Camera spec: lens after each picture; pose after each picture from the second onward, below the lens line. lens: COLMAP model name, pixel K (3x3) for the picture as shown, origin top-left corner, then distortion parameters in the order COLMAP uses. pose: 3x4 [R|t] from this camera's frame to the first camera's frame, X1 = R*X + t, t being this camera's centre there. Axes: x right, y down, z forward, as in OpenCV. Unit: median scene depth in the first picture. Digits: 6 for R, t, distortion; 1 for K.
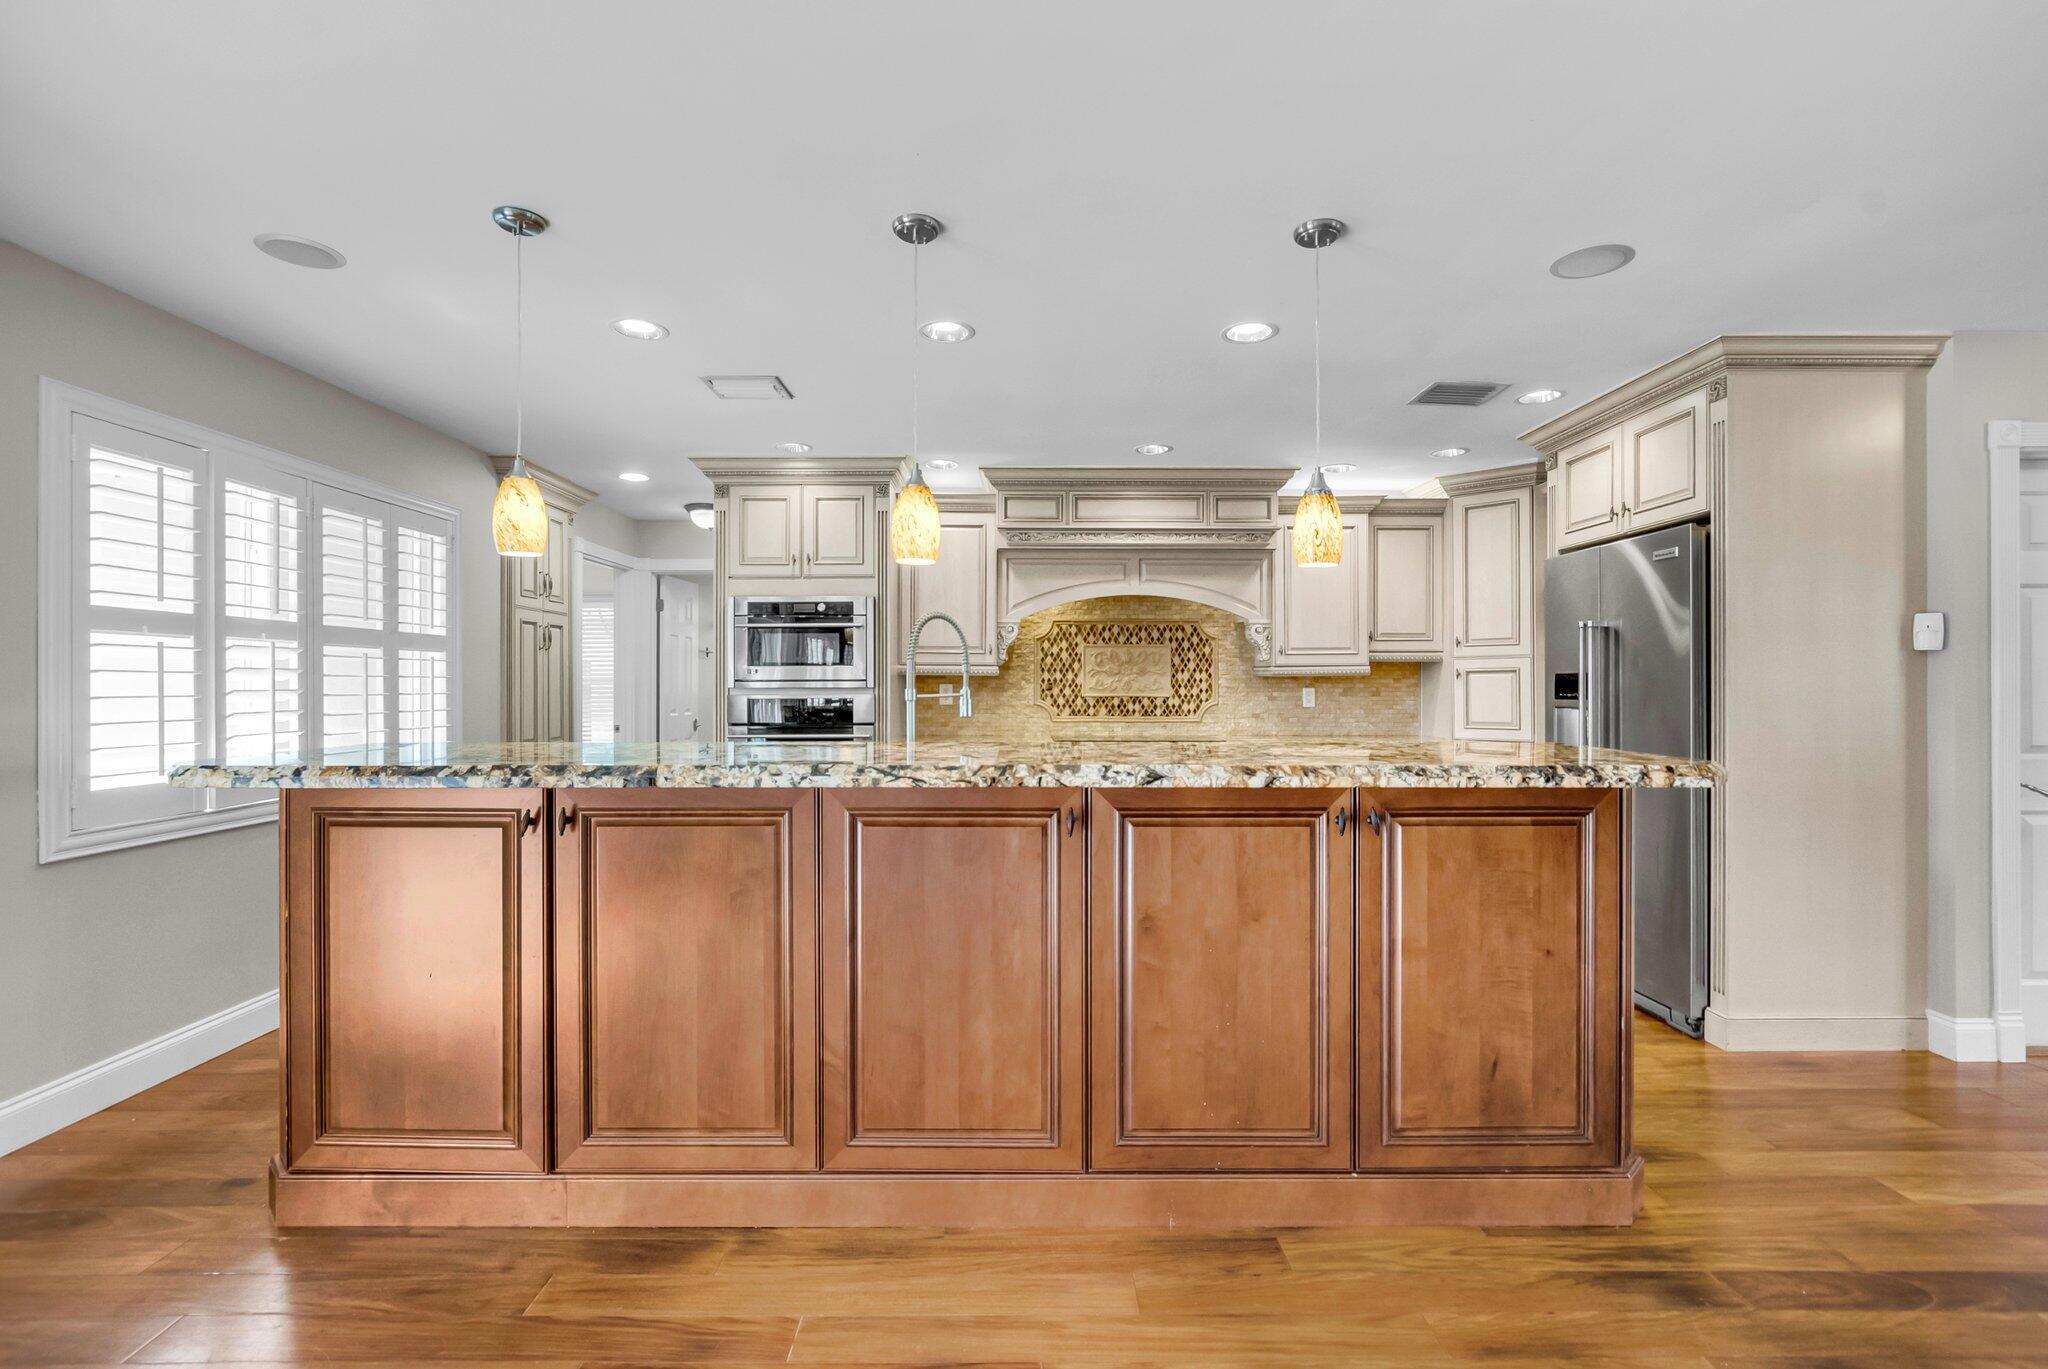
lens RADIAL K [[923.7, 0, 1021.6], [0, 923.7, 681.6], [0, 0, 1]] dist [-0.009332, 0.000113]
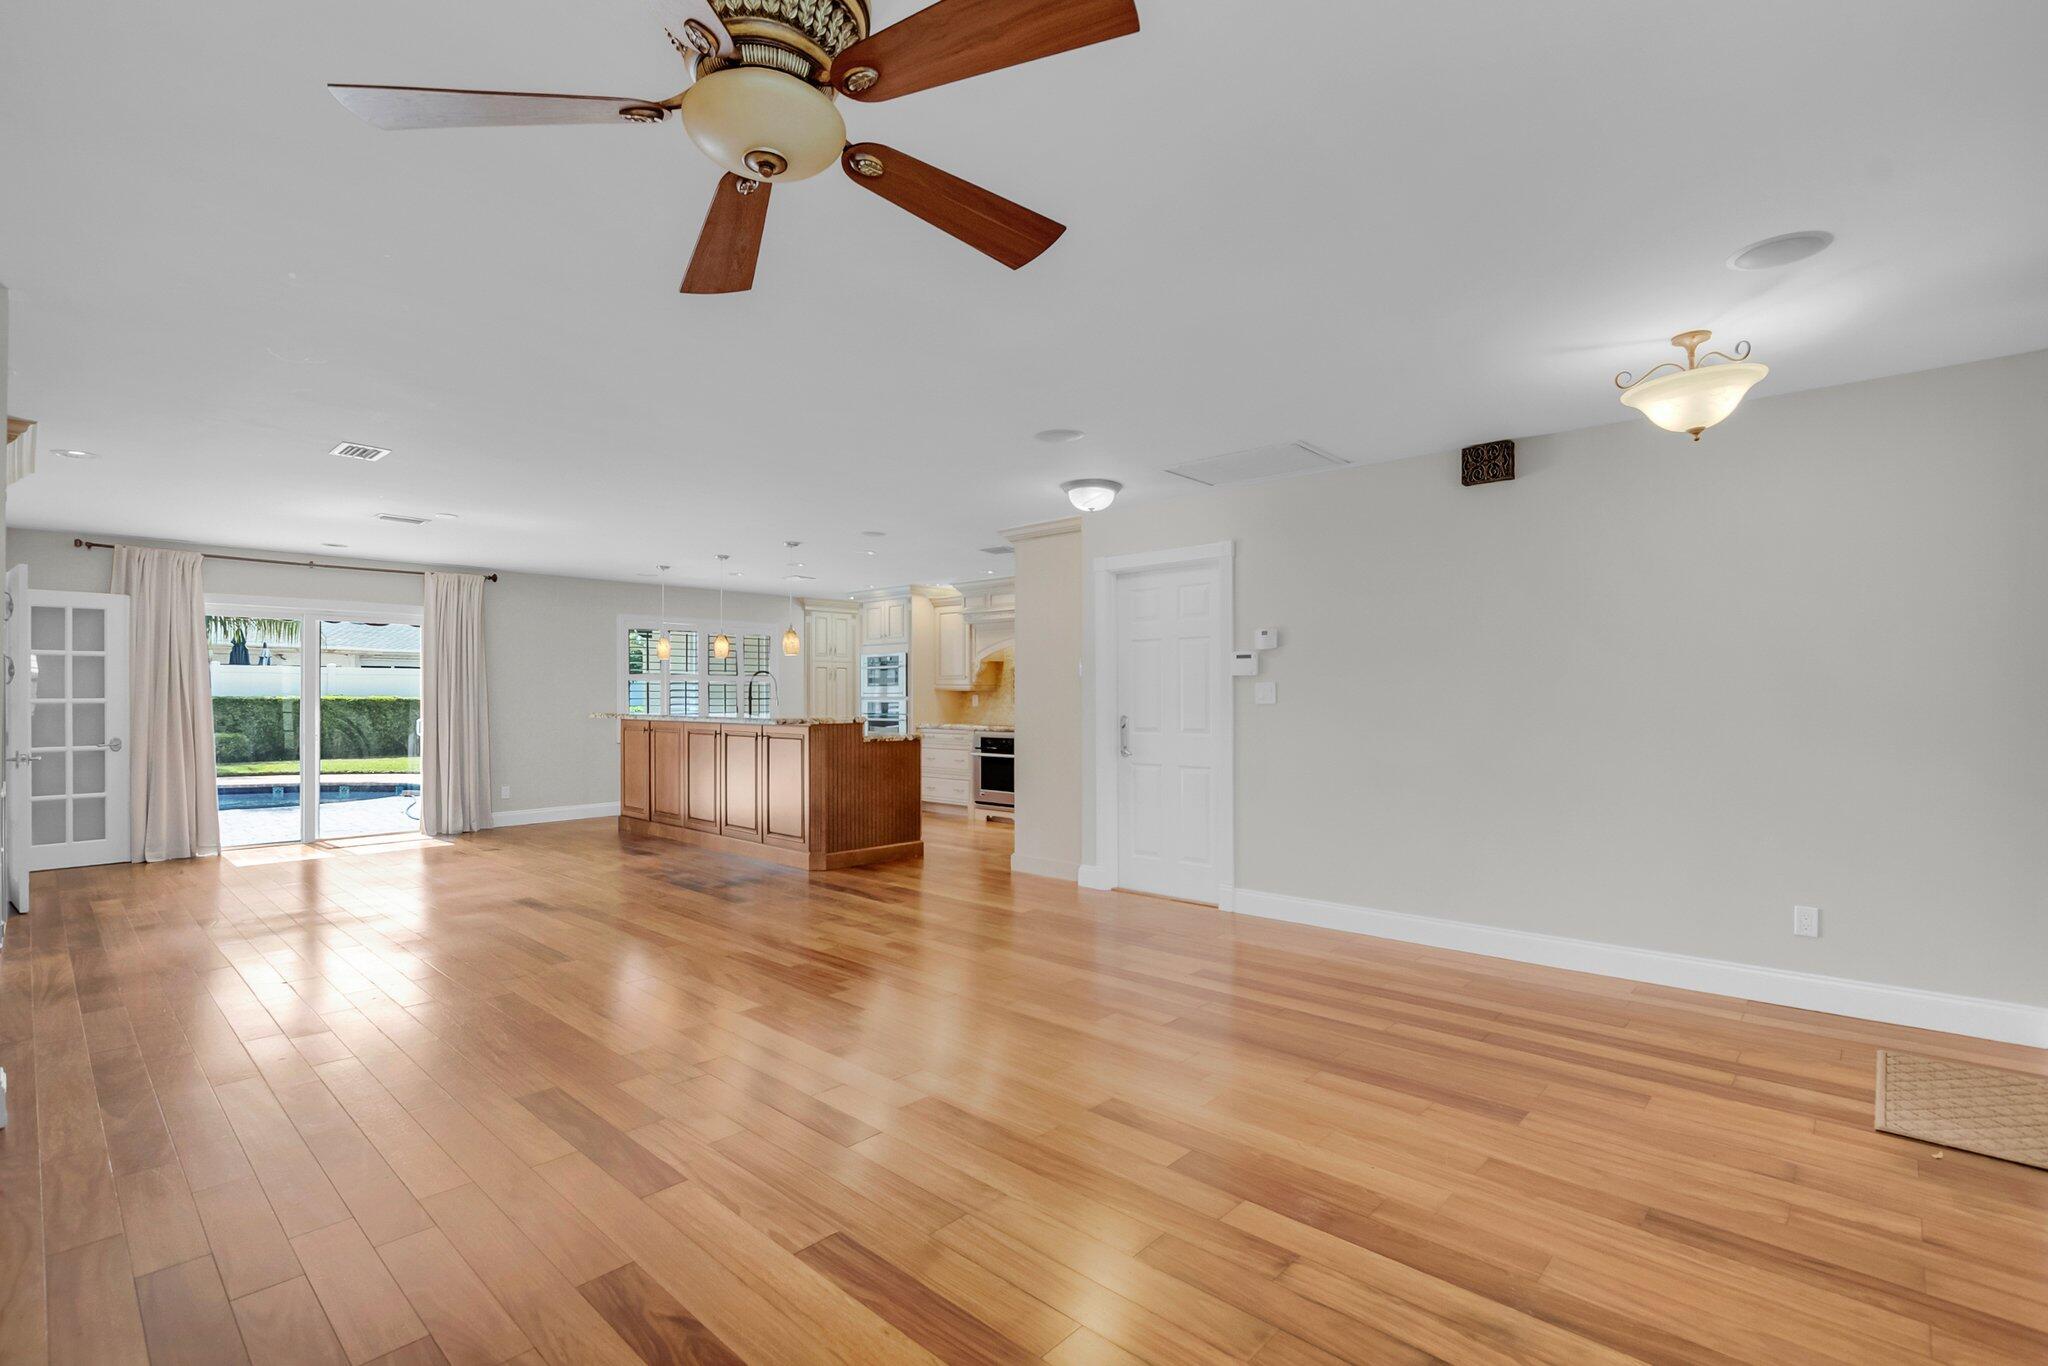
lens RADIAL K [[946.3, 0, 1016.3], [0, 946.3, 697.9], [0, 0, 1]] dist [-0.004317, -0.000253]
pose [[0.726116, 0.001021, -0.687571, 1.369520], [0.001967, 0.999992, 0.003562, 0.001976], [0.687569, -0.003939, 0.726108, -0.339298]]
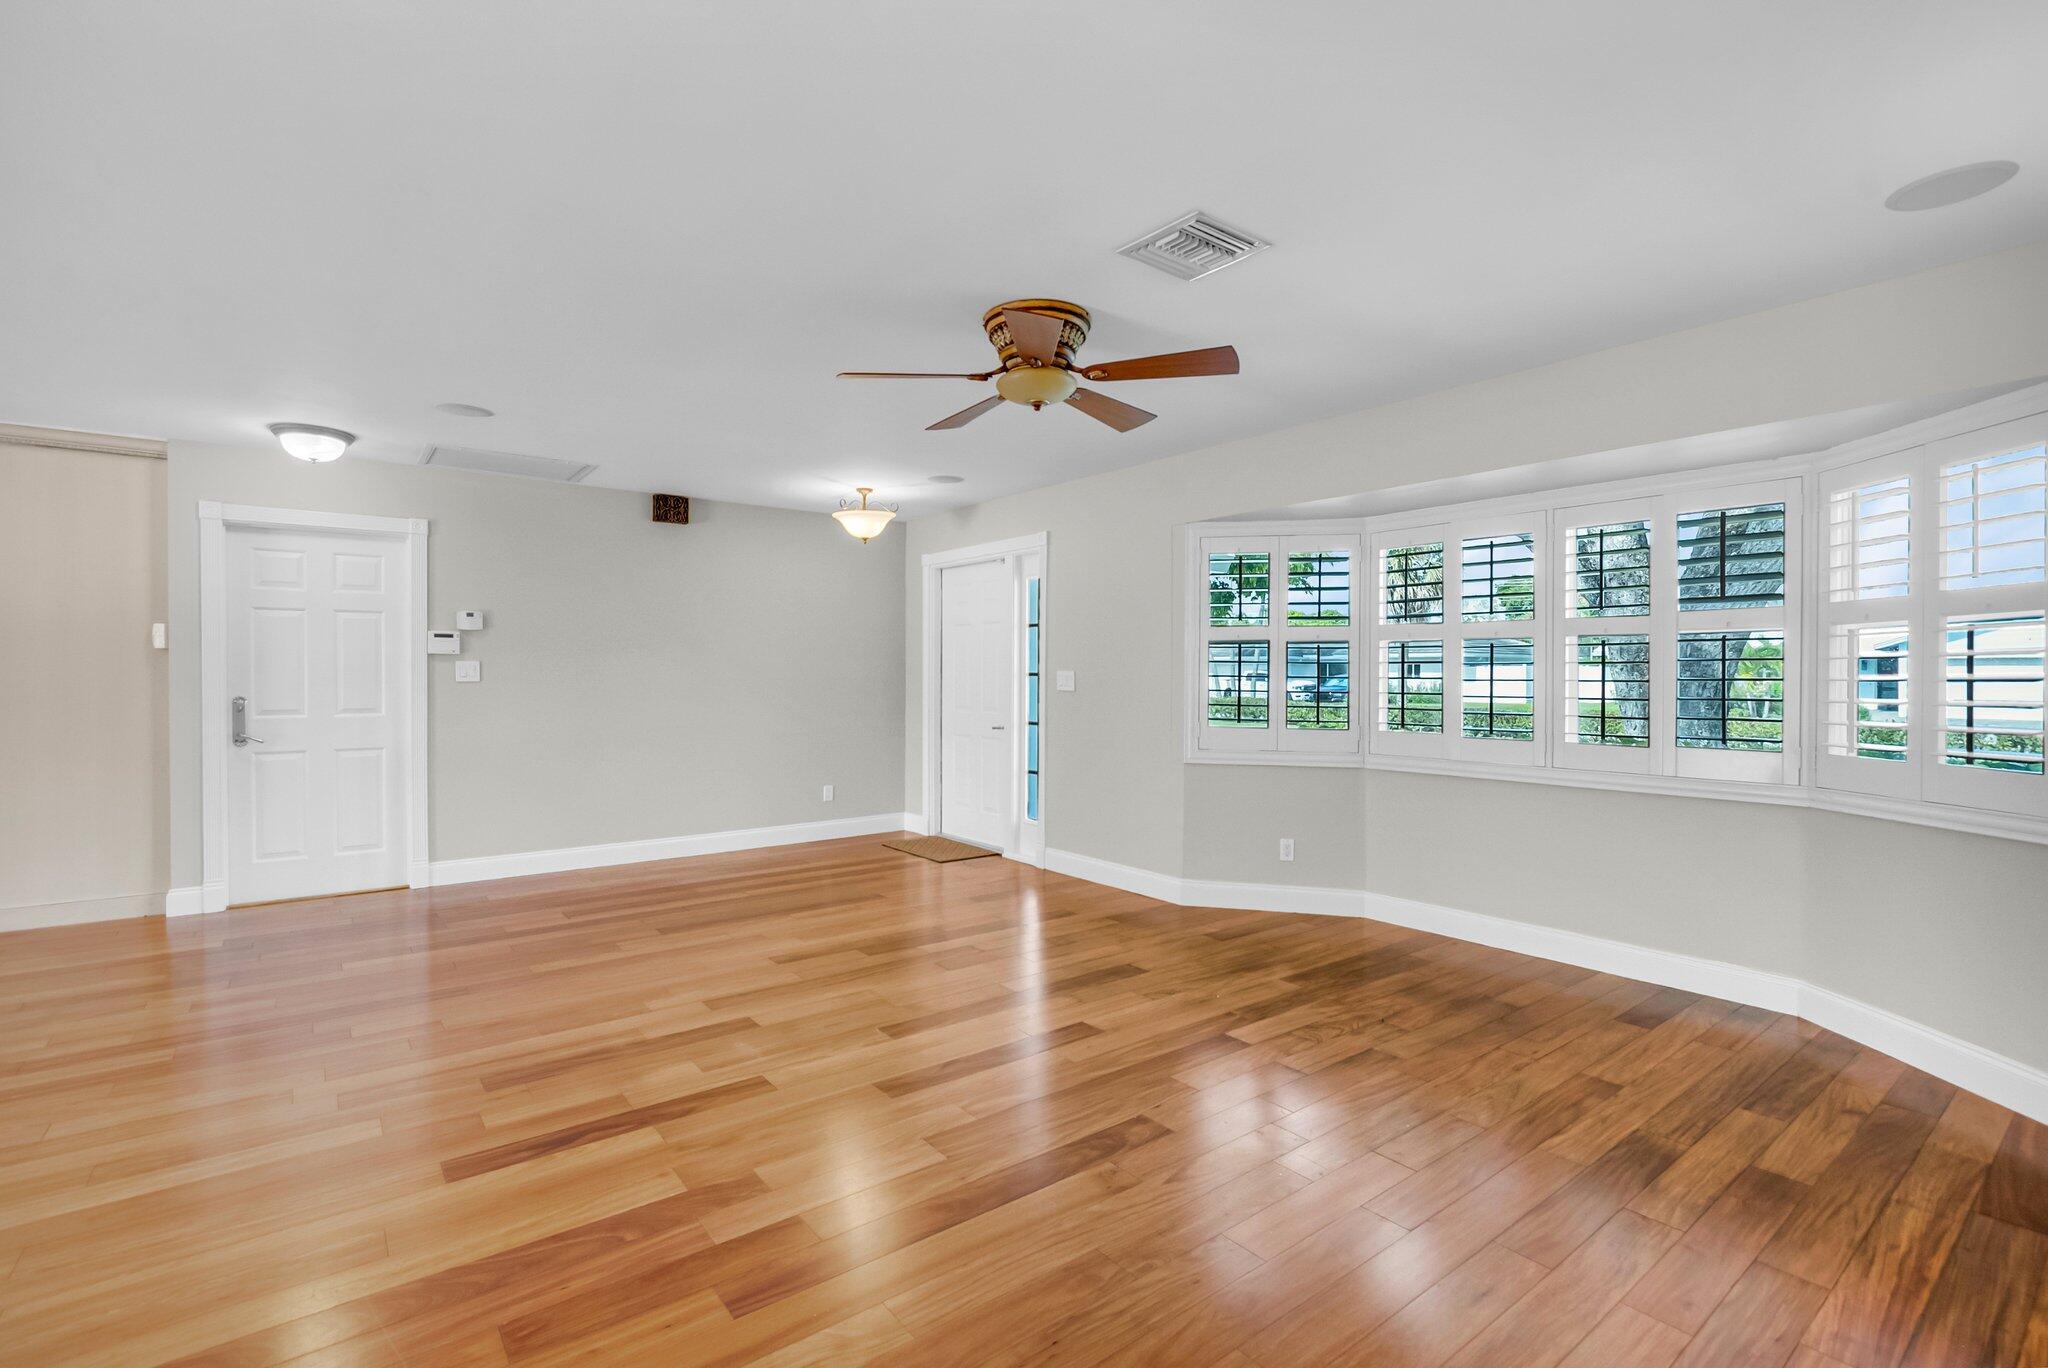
lens RADIAL K [[930.5, 0, 1018.9], [0, 930.5, 689.0], [0, 0, 1]] dist [-0.004328, -0.000291]
pose [[0.797956, -0.007247, 0.602672, 0.720829], [-0.003444, 0.999857, 0.016582, 0.001383], [-0.602706, -0.015307, 0.797816, -0.644239]]
